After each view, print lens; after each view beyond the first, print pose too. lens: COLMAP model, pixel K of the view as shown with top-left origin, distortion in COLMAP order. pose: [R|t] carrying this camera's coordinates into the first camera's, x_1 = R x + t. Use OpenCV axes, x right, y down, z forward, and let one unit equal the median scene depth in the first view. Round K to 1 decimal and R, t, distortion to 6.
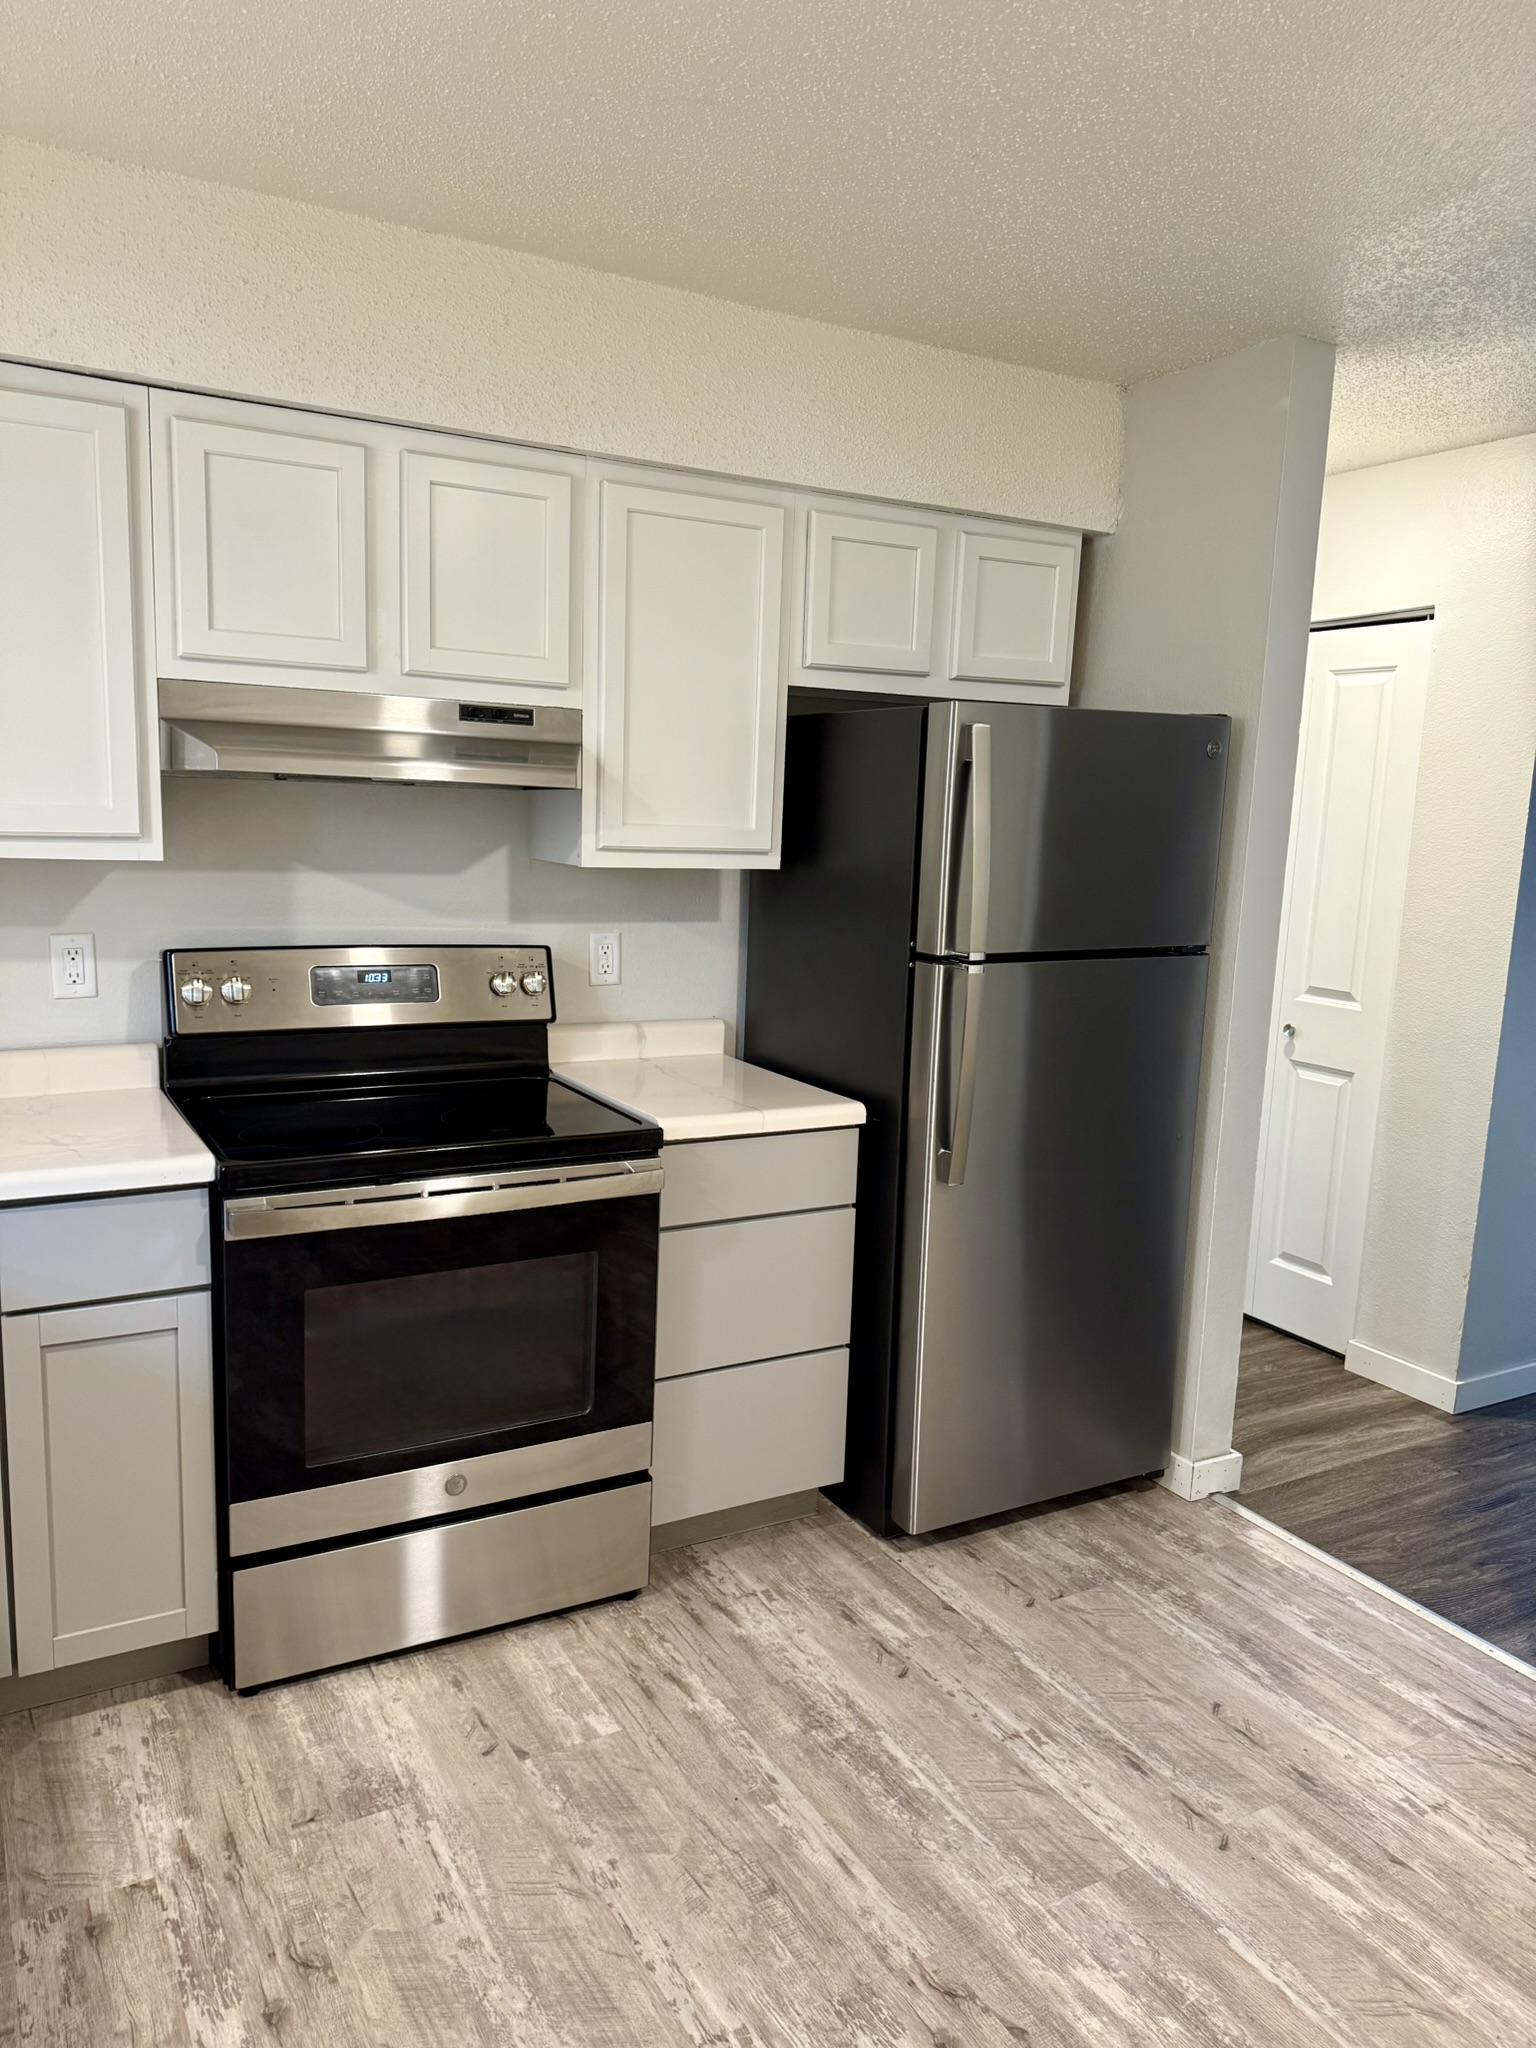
lens RADIAL K [[1435.1, 0, 769.0], [0, 1435.1, 1030.8], [0, 0, 1]] dist [-0.006487, -0.003512]
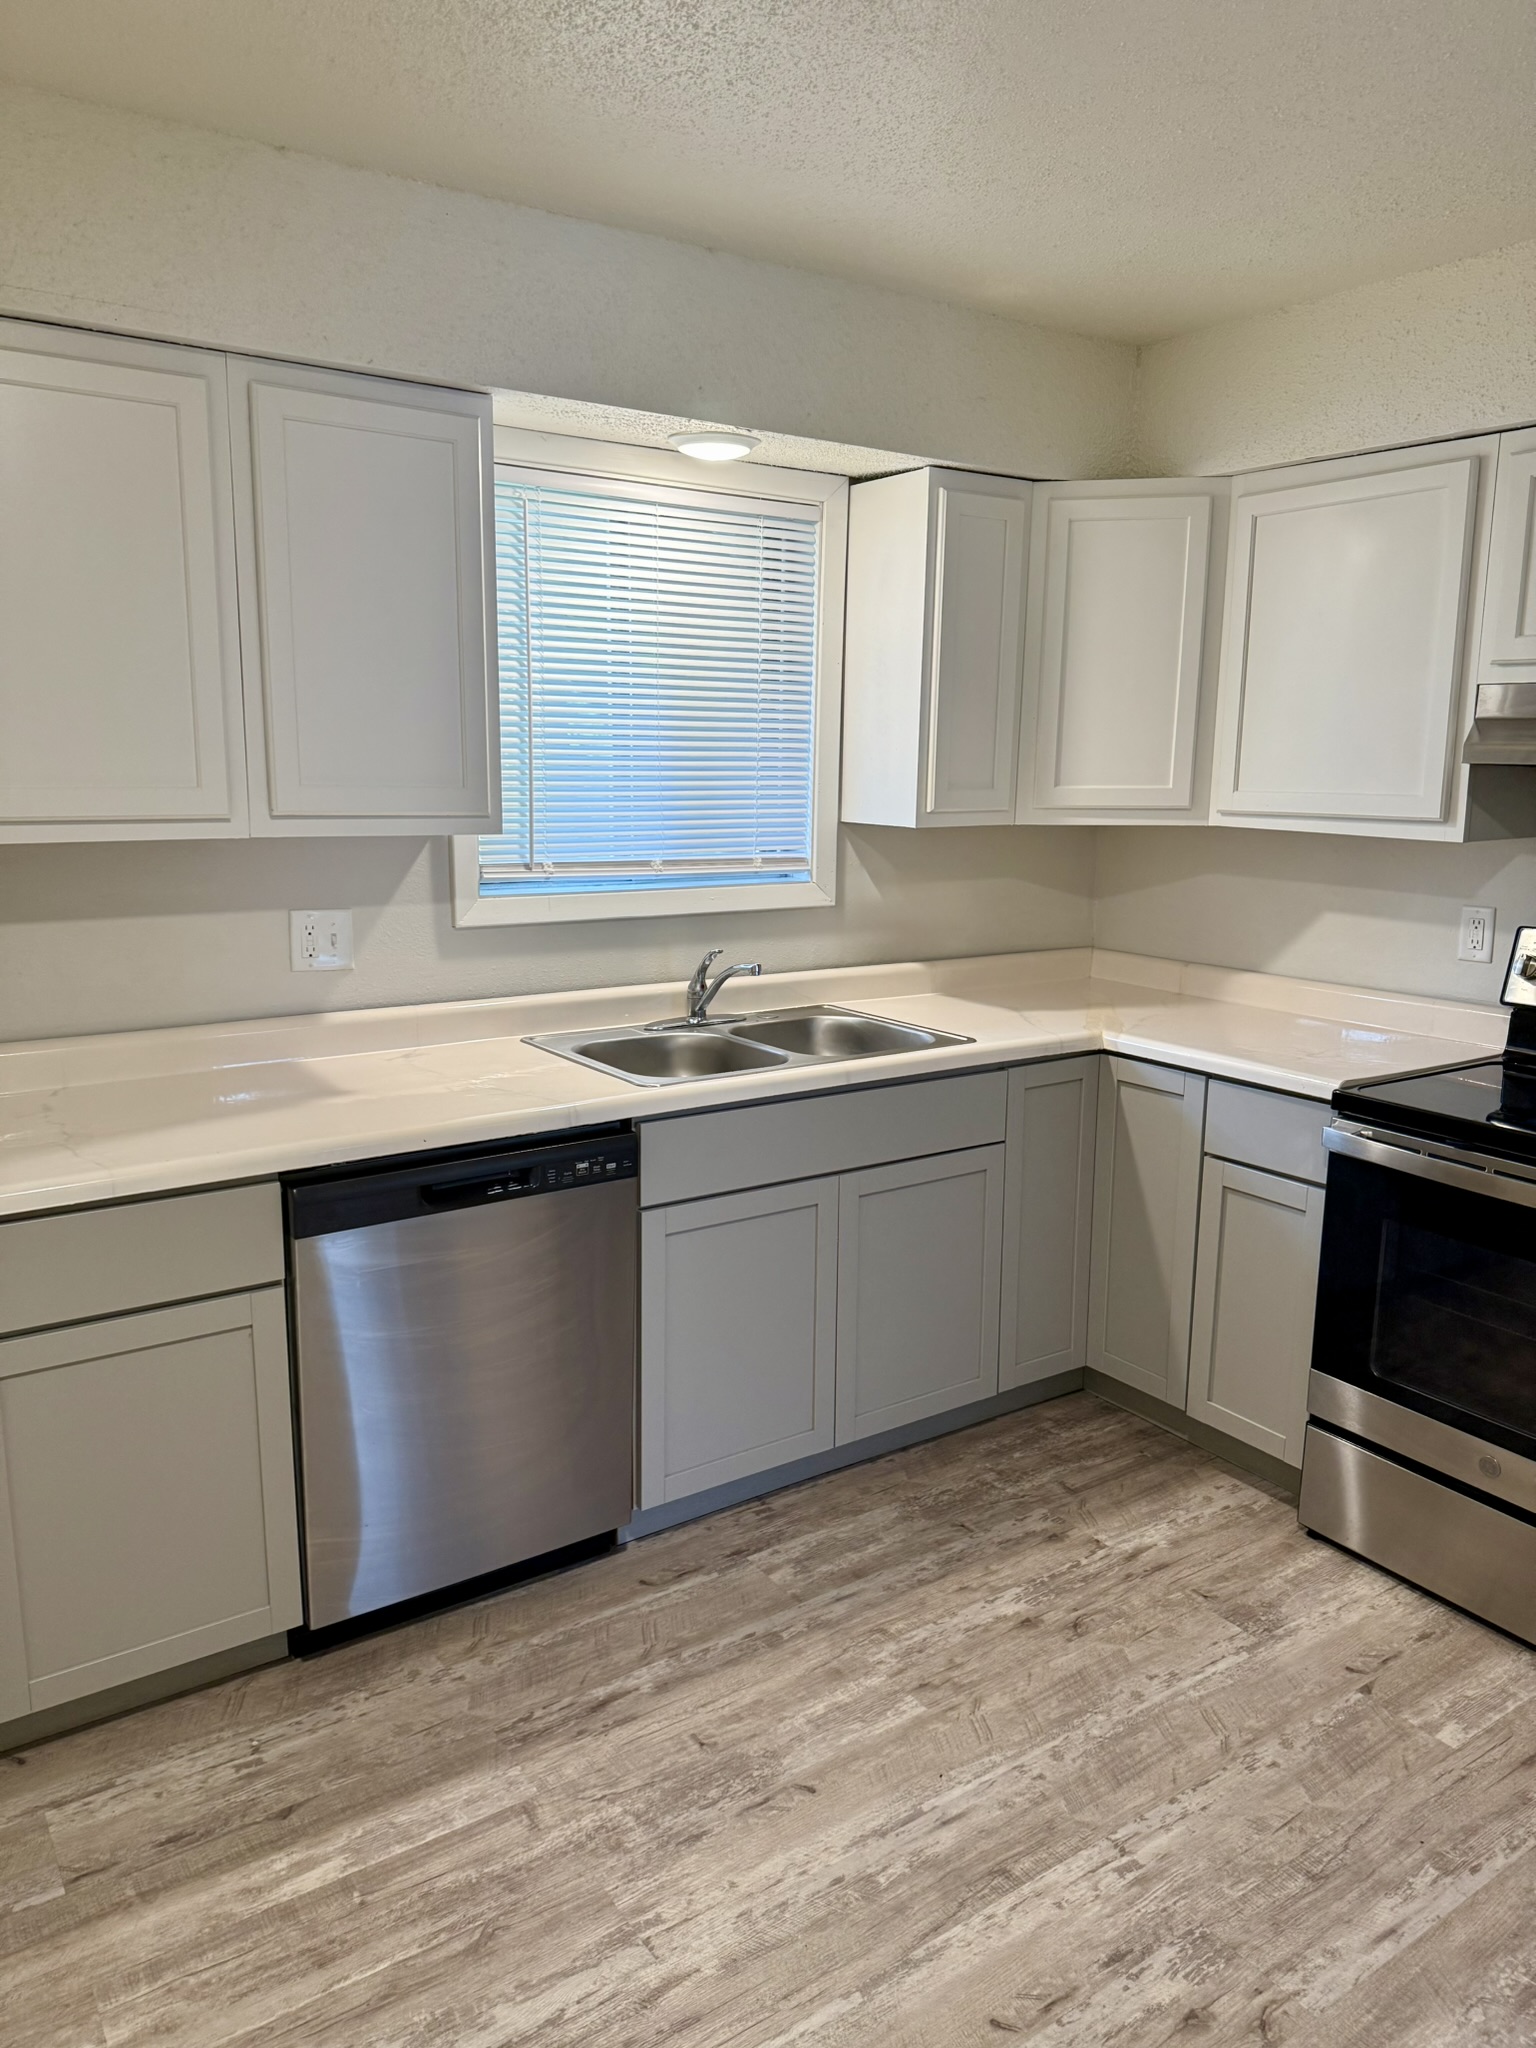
lens RADIAL K [[1435.1, 0, 772.6], [0, 1435.1, 1020.1], [0, 0, 1]] dist [-0.006487, -0.003512]
pose [[0.098865, 0.153508, -0.983189, 0.806520], [-0.169075, 0.976255, 0.135424, -0.049456], [0.980632, 0.152844, 0.122472, 0.396929]]
